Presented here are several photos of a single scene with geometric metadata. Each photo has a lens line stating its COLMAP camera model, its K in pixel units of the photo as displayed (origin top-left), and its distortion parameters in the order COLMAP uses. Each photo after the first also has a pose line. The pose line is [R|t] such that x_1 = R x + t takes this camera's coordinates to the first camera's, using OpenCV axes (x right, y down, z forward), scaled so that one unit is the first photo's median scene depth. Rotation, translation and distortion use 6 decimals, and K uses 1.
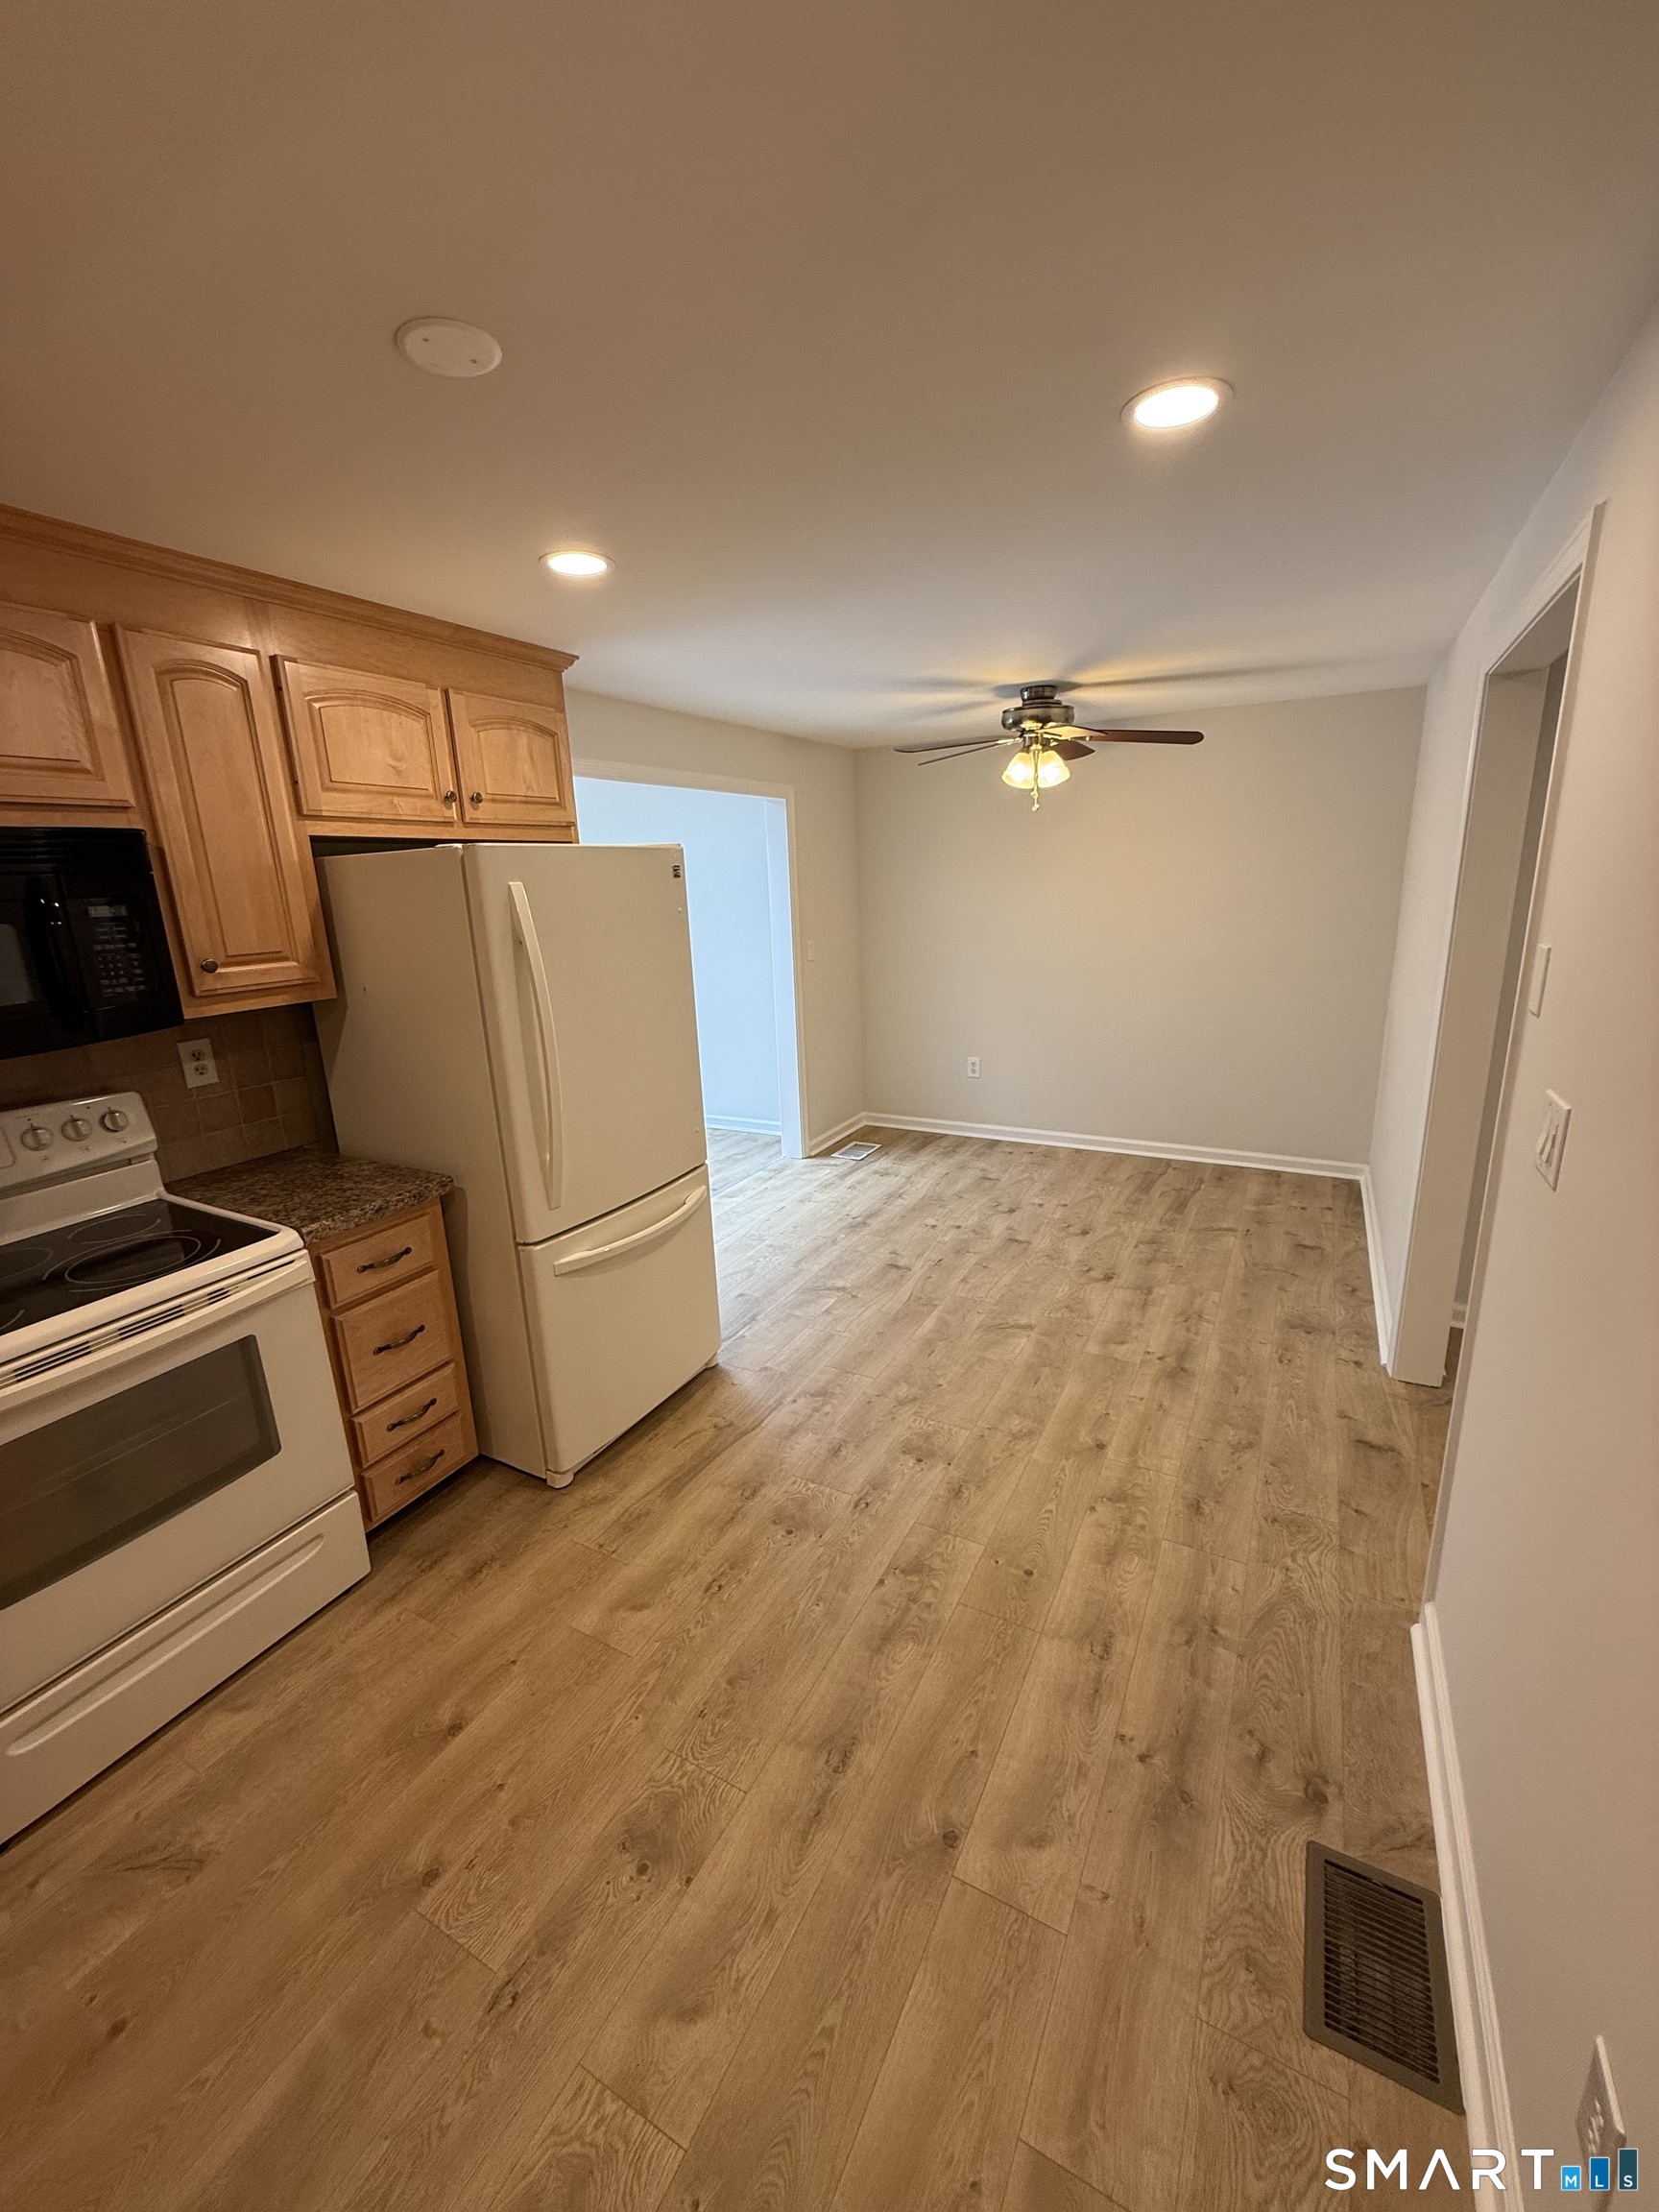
lens RADIAL K [[881.2, 0, 830.8], [0, 881.2, 1103.5], [0, 0, 1]] dist [-0.000474, 0.000061]
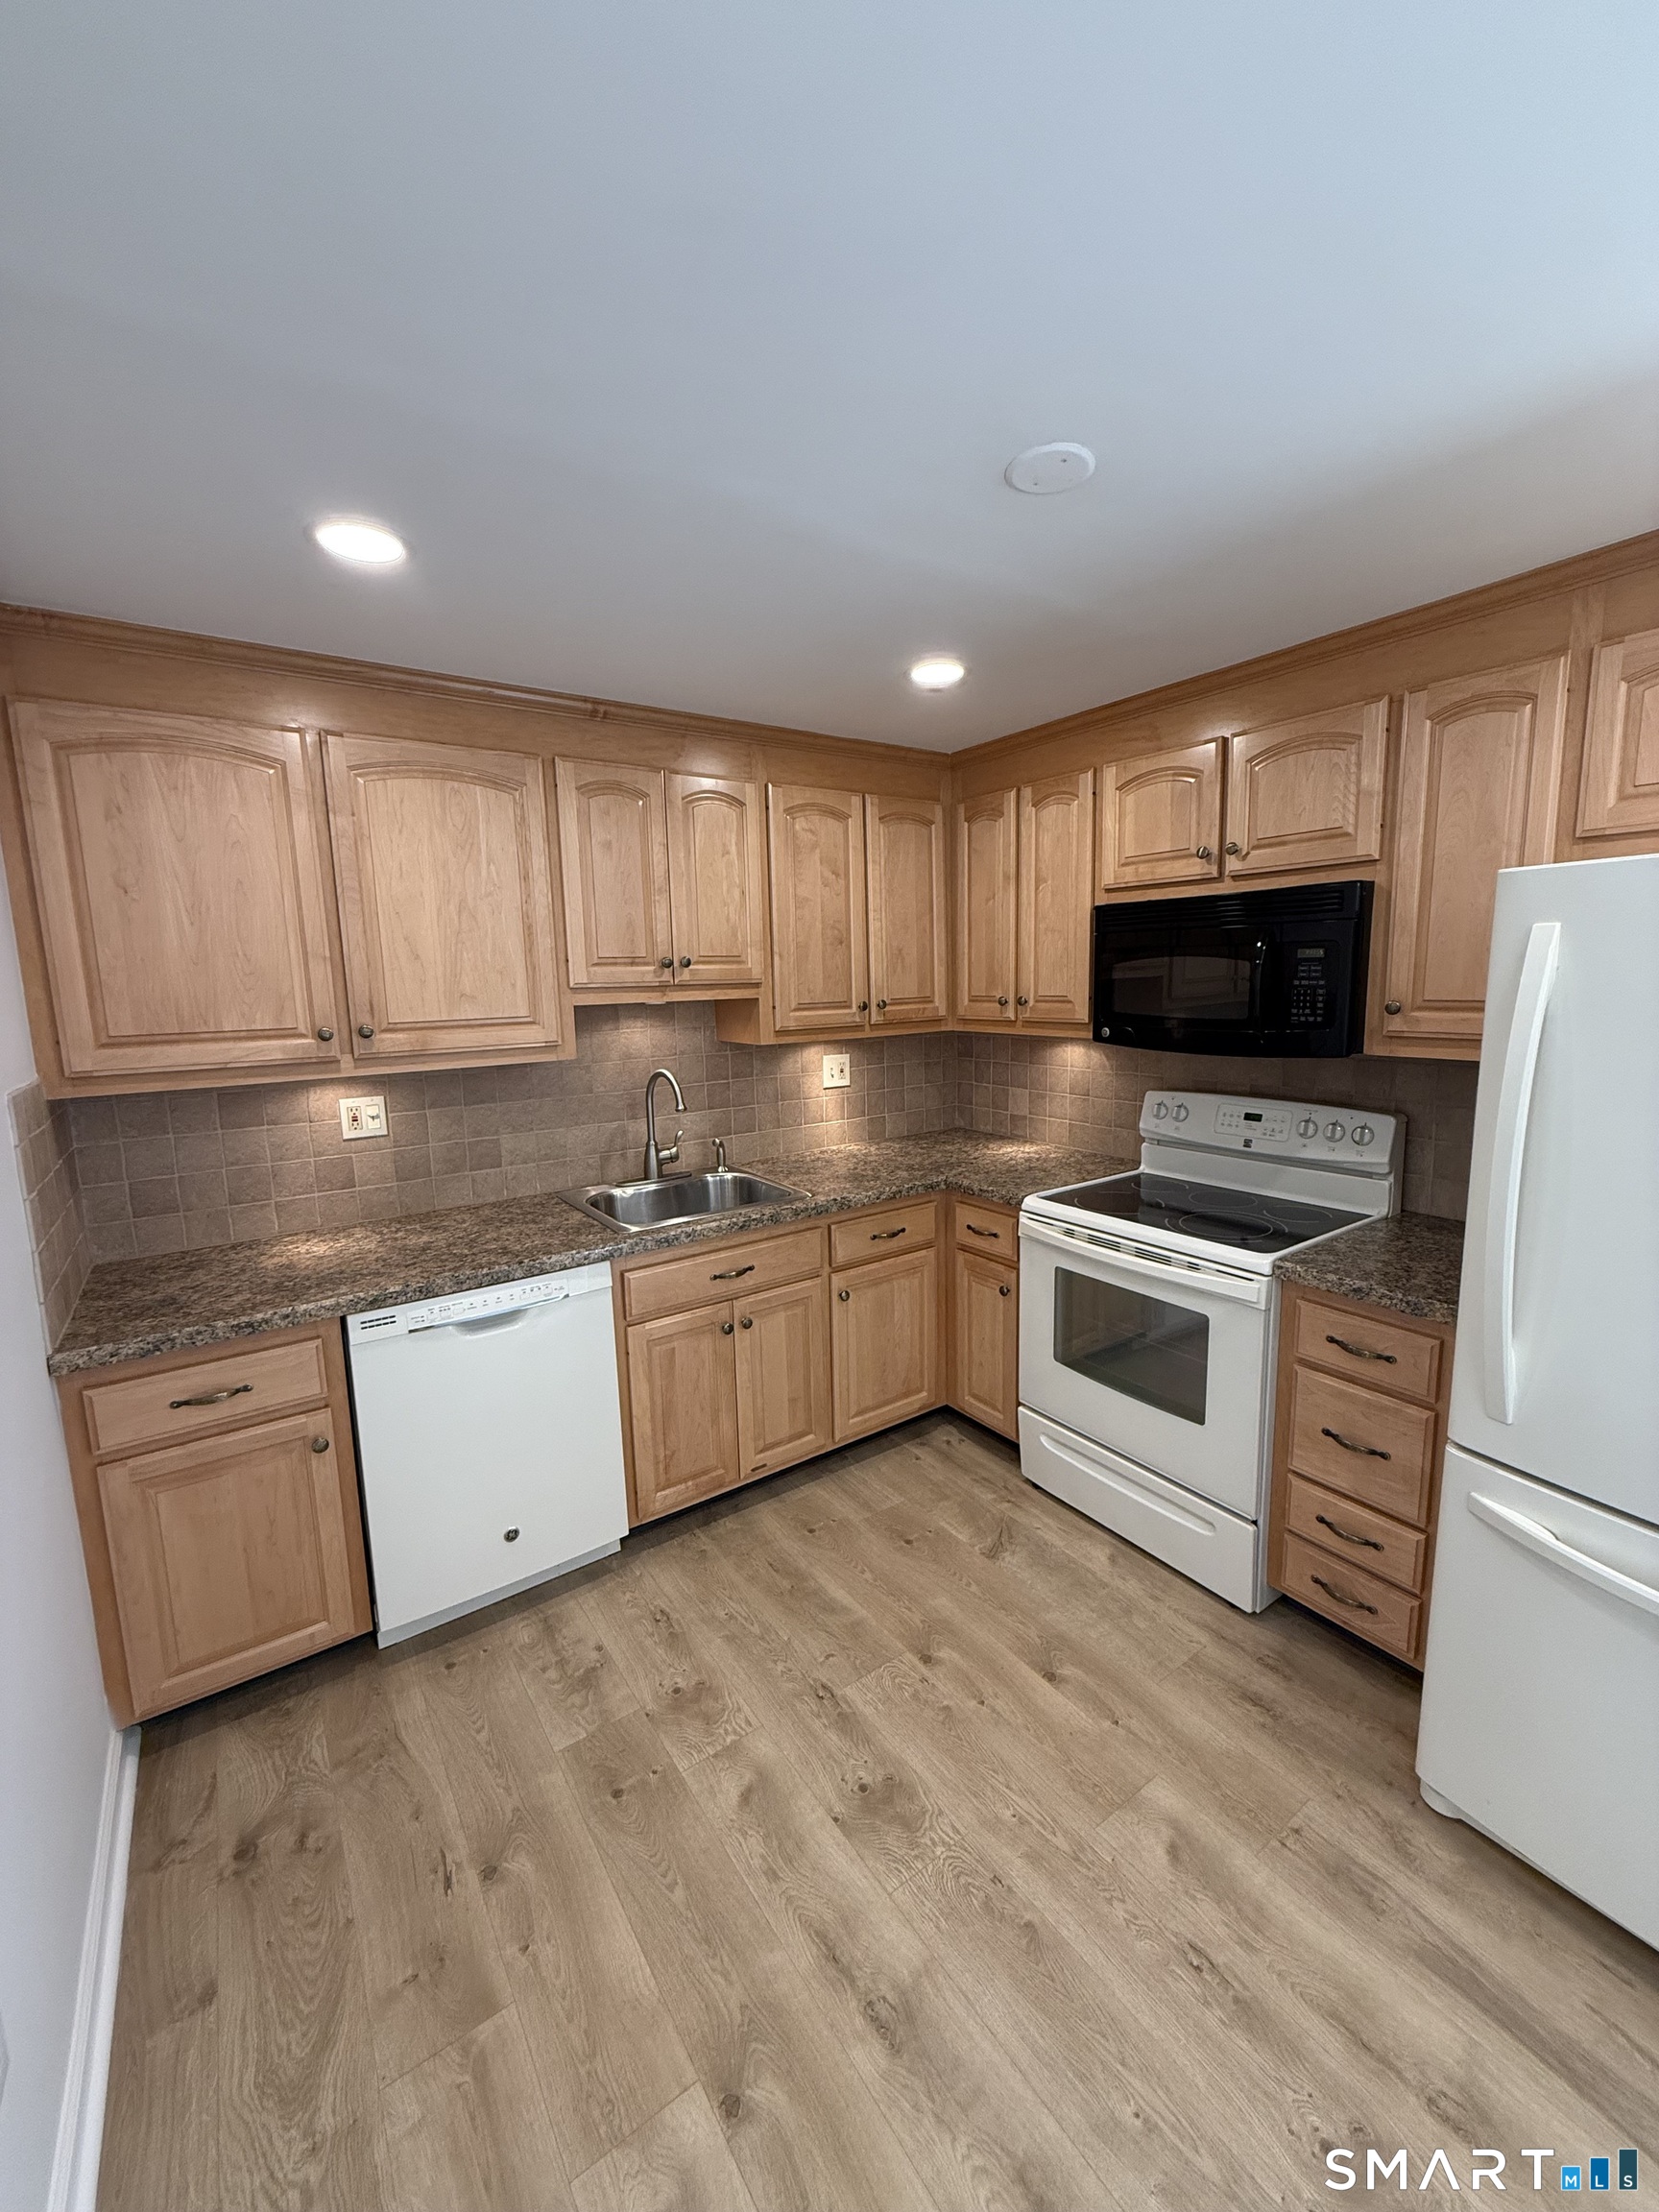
lens RADIAL K [[881.2, 0, 830.8], [0, 881.2, 1103.5], [0, 0, 1]] dist [-0.000474, 0.000061]
pose [[-0.448556, 0.173895, -0.876675, 0.546617], [-0.186007, 0.941248, 0.281875, -0.241447], [0.874185, 0.289504, -0.389856, 0.953321]]
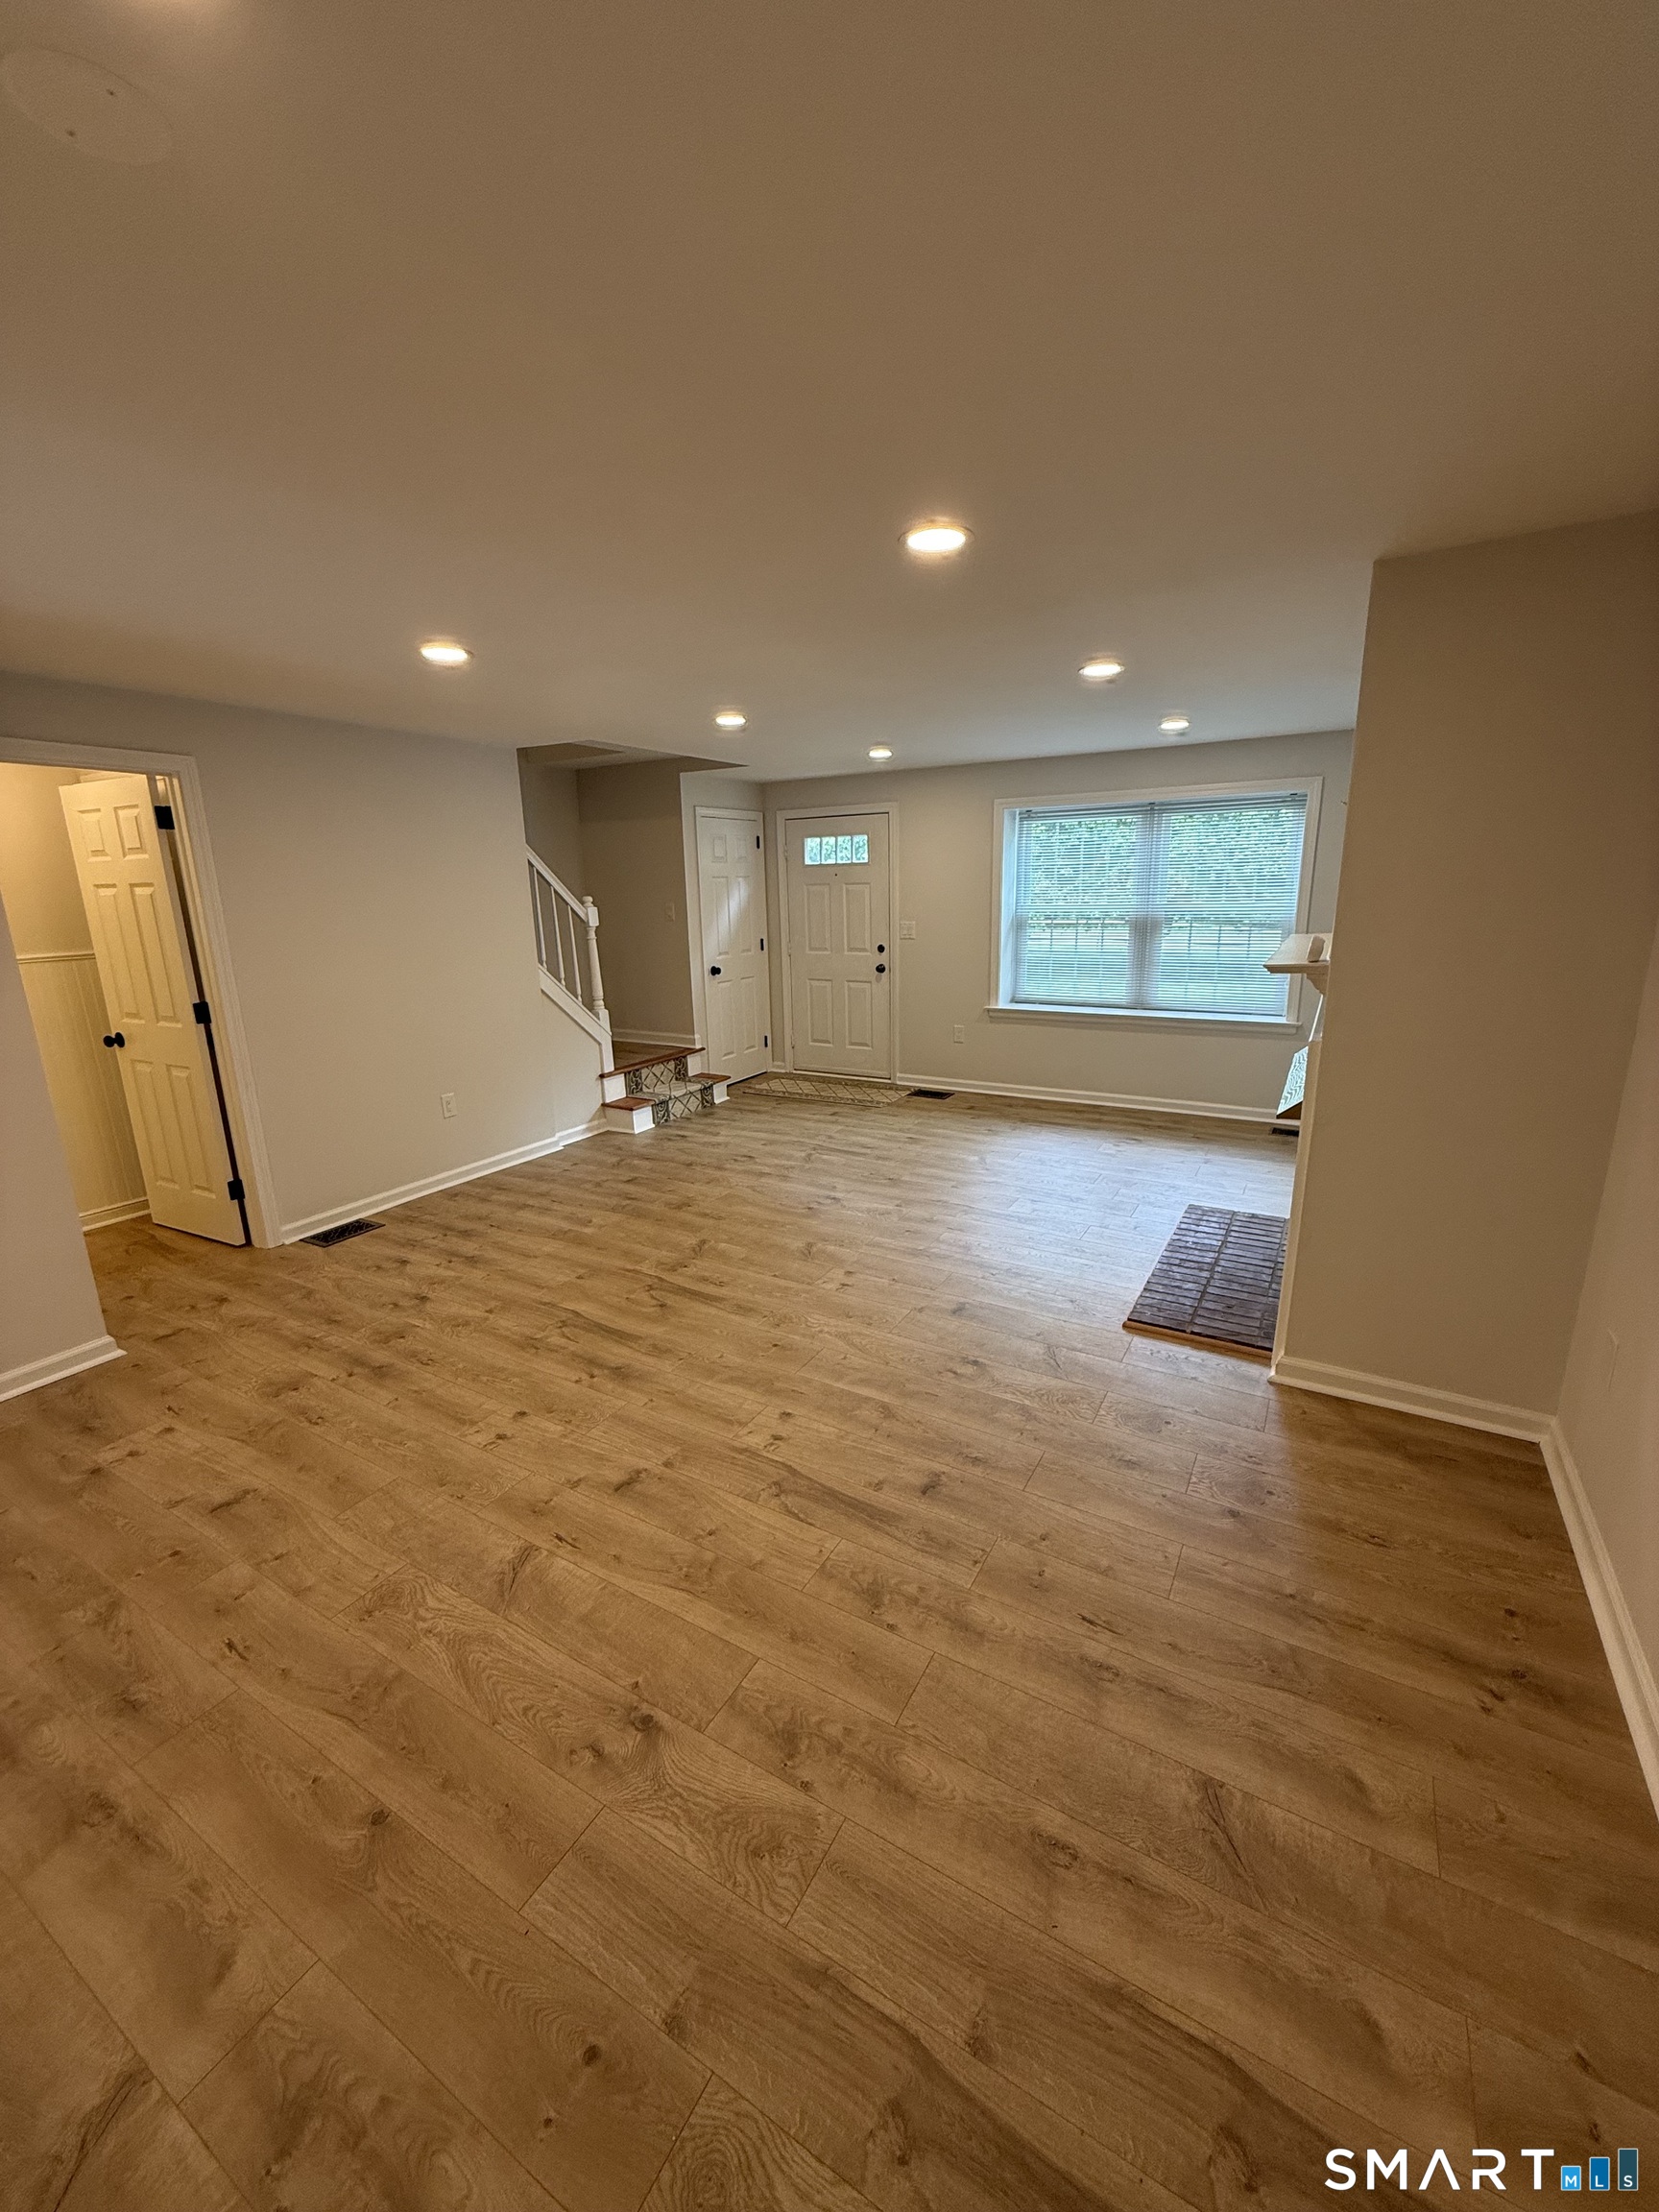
lens RADIAL K [[908.7, 0, 824.8], [0, 908.7, 1093.4], [0, 0, 1]] dist [-0.002108, -0.000579]
pose [[0.047416, -0.217782, 0.974845, -0.657277], [0.275511, 0.940936, 0.196806, -0.186581], [-0.960128, 0.259248, 0.104617, 0.864041]]
